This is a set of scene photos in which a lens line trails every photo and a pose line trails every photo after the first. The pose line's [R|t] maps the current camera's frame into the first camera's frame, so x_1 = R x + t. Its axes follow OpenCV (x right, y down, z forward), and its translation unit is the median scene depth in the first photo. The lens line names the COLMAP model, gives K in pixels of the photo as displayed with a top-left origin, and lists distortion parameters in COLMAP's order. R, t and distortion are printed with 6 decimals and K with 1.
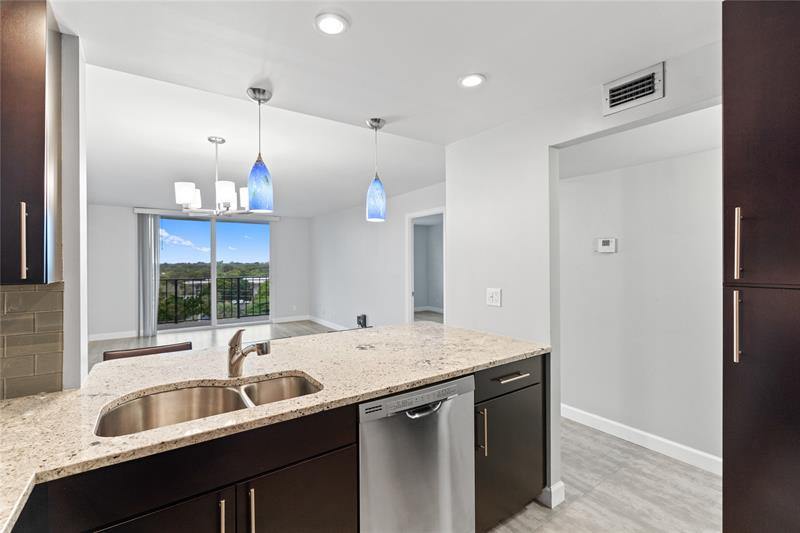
lens RADIAL K [[360.0, 0, 402.6], [0, 360.0, 261.4], [0, 0, 1]] dist [0.009586, 0.001016]
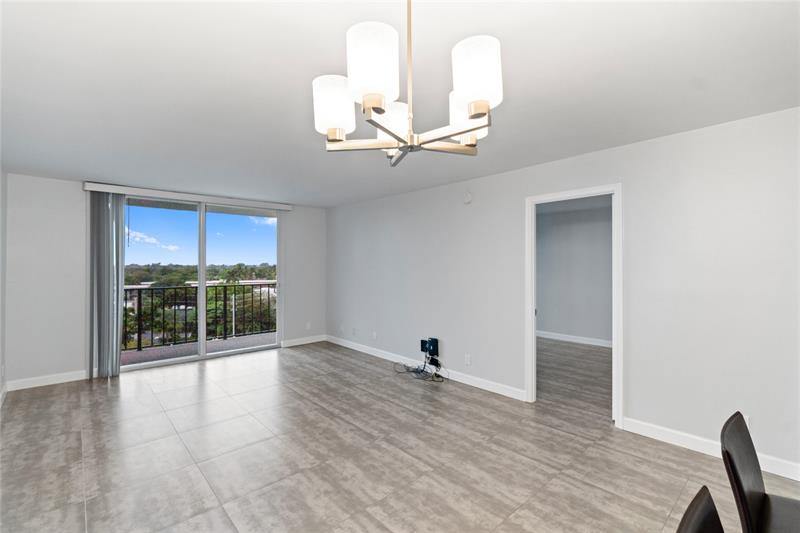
lens RADIAL K [[360.0, 0, 398.9], [0, 360.0, 264.4], [0, 0, 1]] dist [0.009586, 0.001016]
pose [[0.992310, -0.002673, 0.123745, -0.224873], [0.002247, 0.999991, 0.003580, -0.003113], [-0.123753, -0.003274, 0.992308, 0.243999]]
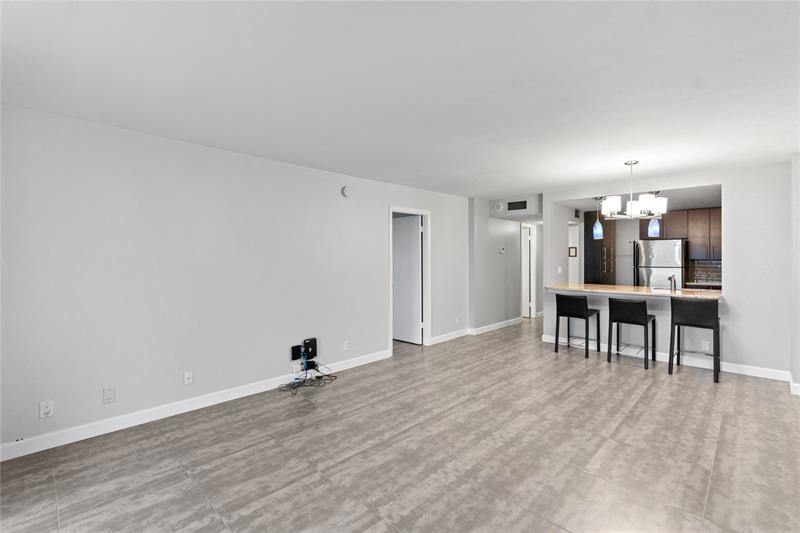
lens RADIAL K [[360.0, 0, 394.2], [0, 360.0, 268.1], [0, 0, 1]] dist [0.009586, 0.001016]
pose [[-0.179662, -0.025787, 0.983390, -0.641301], [-0.004990, 0.999667, 0.025303, 0.004585], [-0.983716, -0.000361, -0.179731, 0.815216]]
